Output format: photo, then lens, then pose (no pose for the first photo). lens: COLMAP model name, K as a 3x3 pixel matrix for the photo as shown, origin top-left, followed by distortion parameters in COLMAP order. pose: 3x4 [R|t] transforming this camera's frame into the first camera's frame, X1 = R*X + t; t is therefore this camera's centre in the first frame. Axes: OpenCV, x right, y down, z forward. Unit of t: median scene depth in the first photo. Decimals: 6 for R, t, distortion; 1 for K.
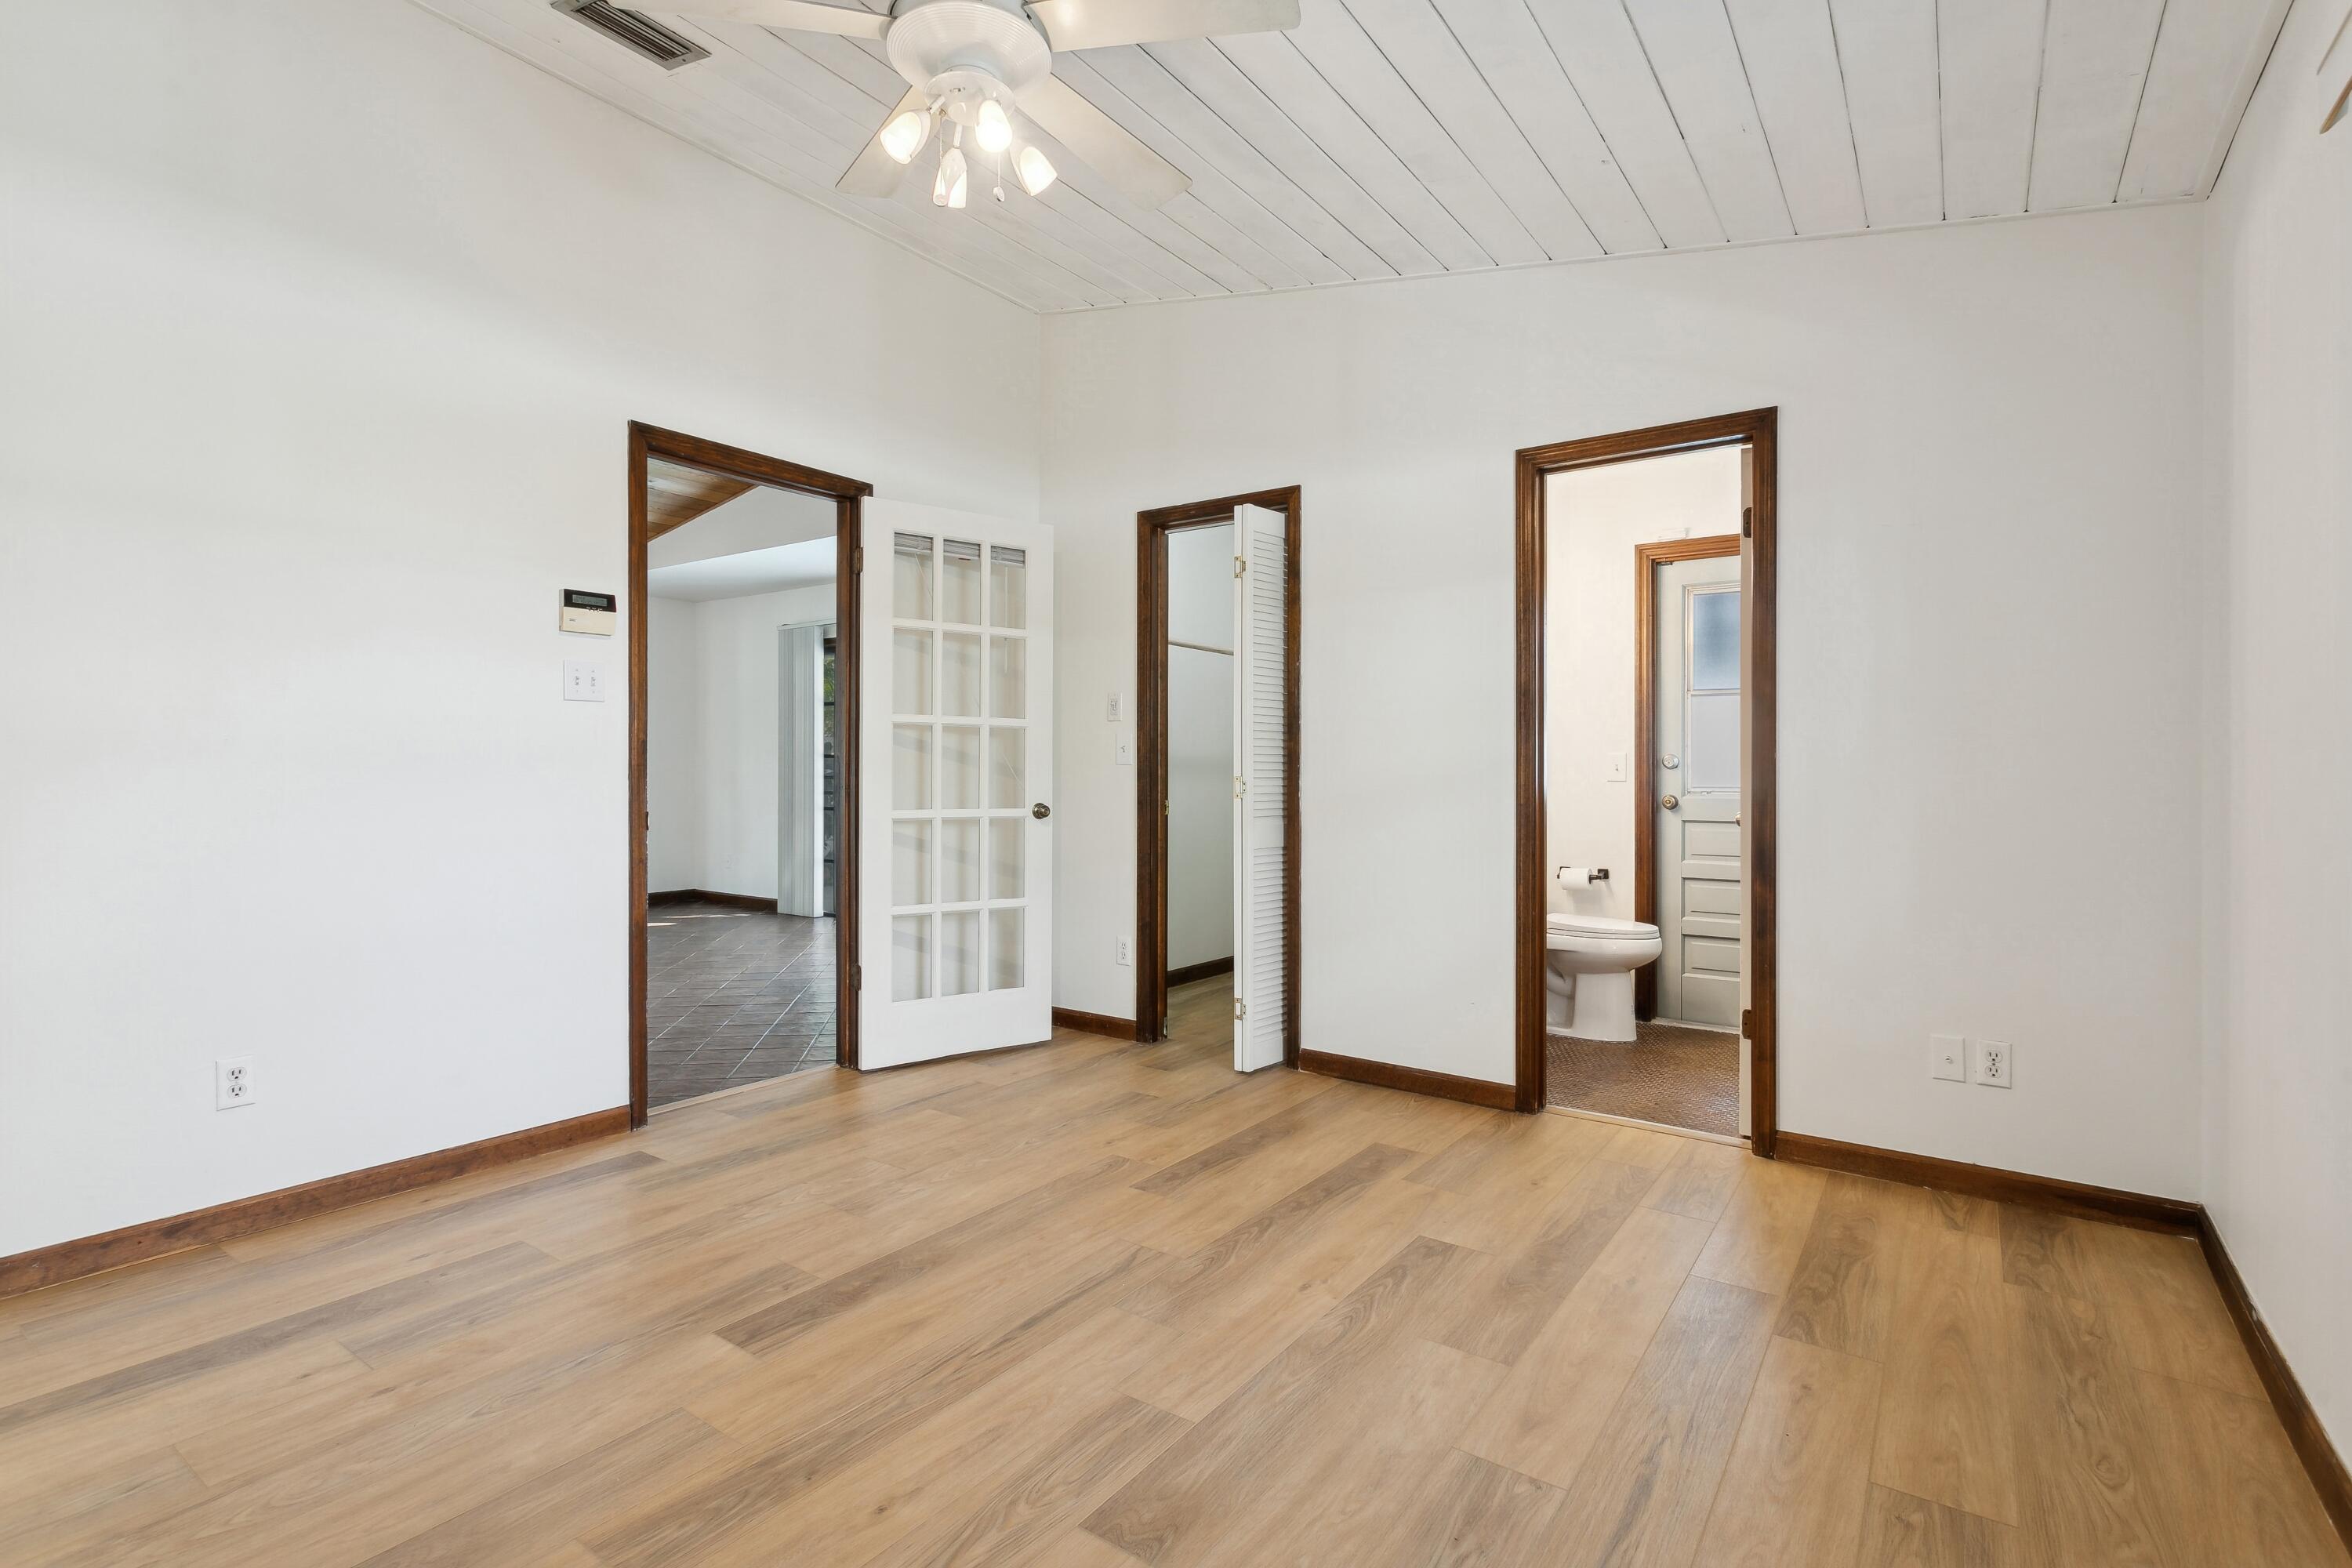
lens RADIAL K [[1095.7, 0, 1176.0], [0, 1095.7, 784.0], [0, 0, 1]] dist [0.002549, 0.000158]
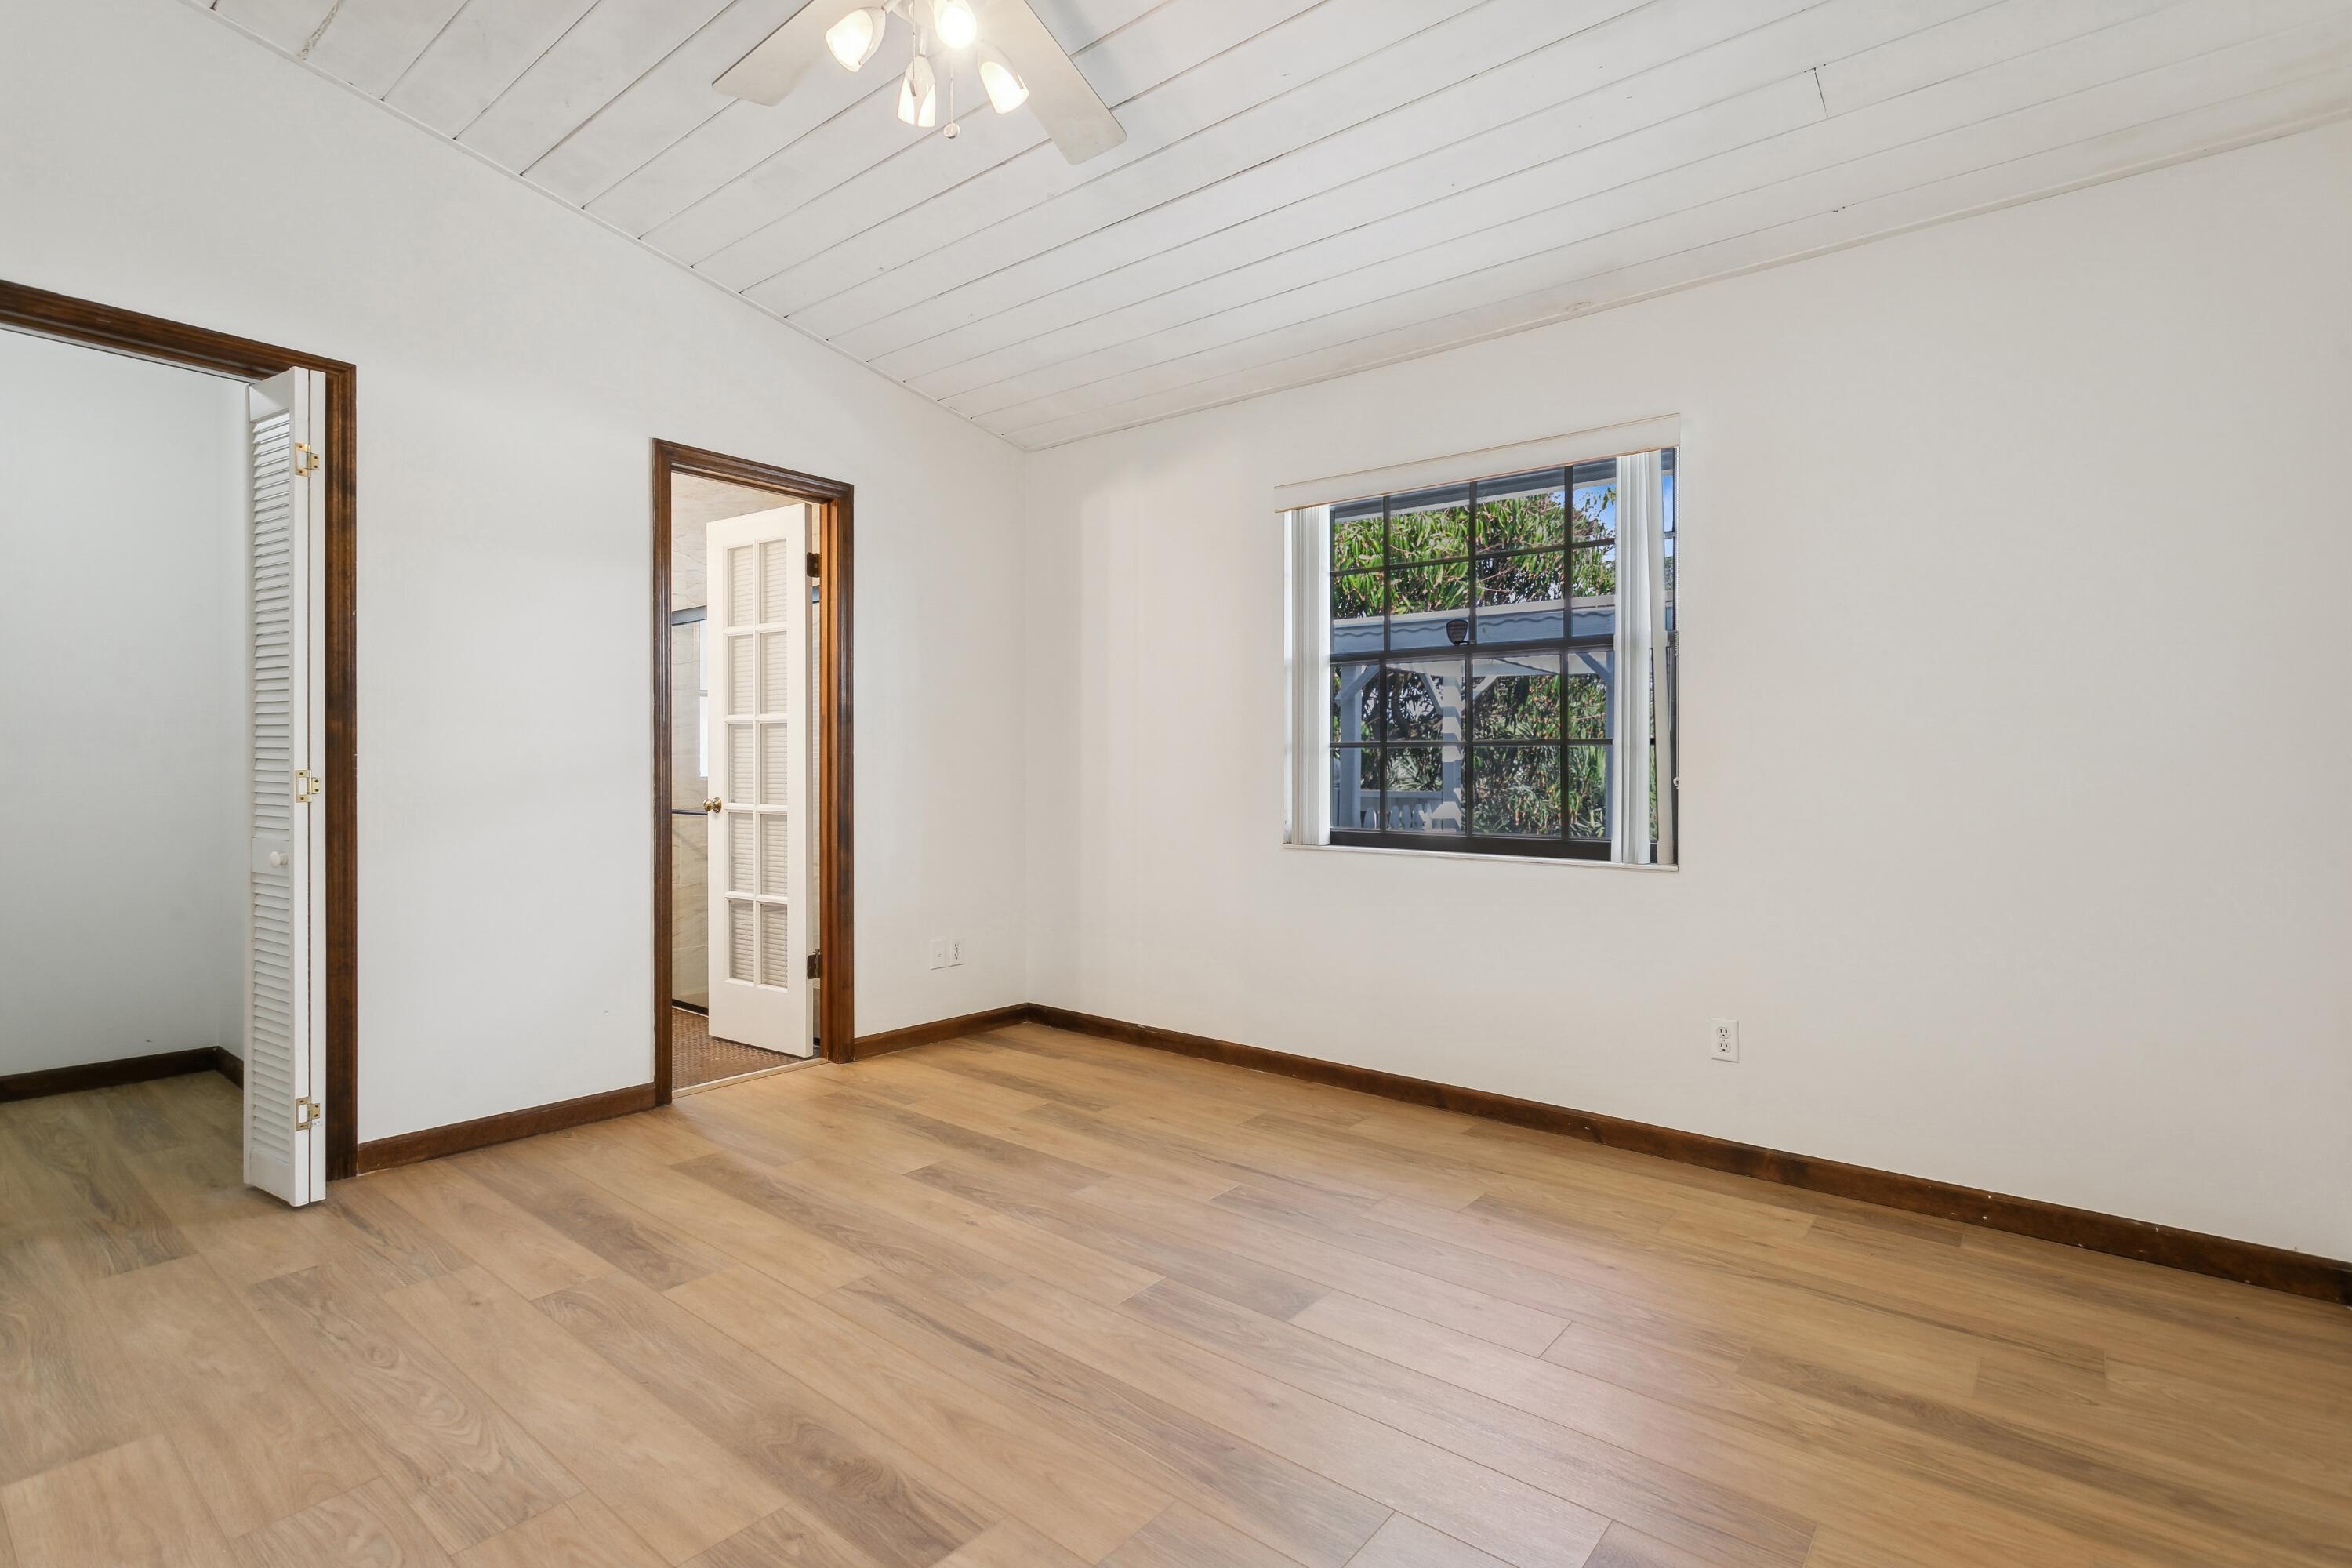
lens RADIAL K [[1145.3, 0, 1148.2], [0, 1145.3, 771.1], [0, 0, 1]] dist [0.001759, 0.000365]
pose [[0.067290, -0.006963, 0.997709, -0.902941], [0.004883, 0.999966, 0.006649, -0.011771], [-0.997721, 0.004425, 0.067322, 0.637433]]
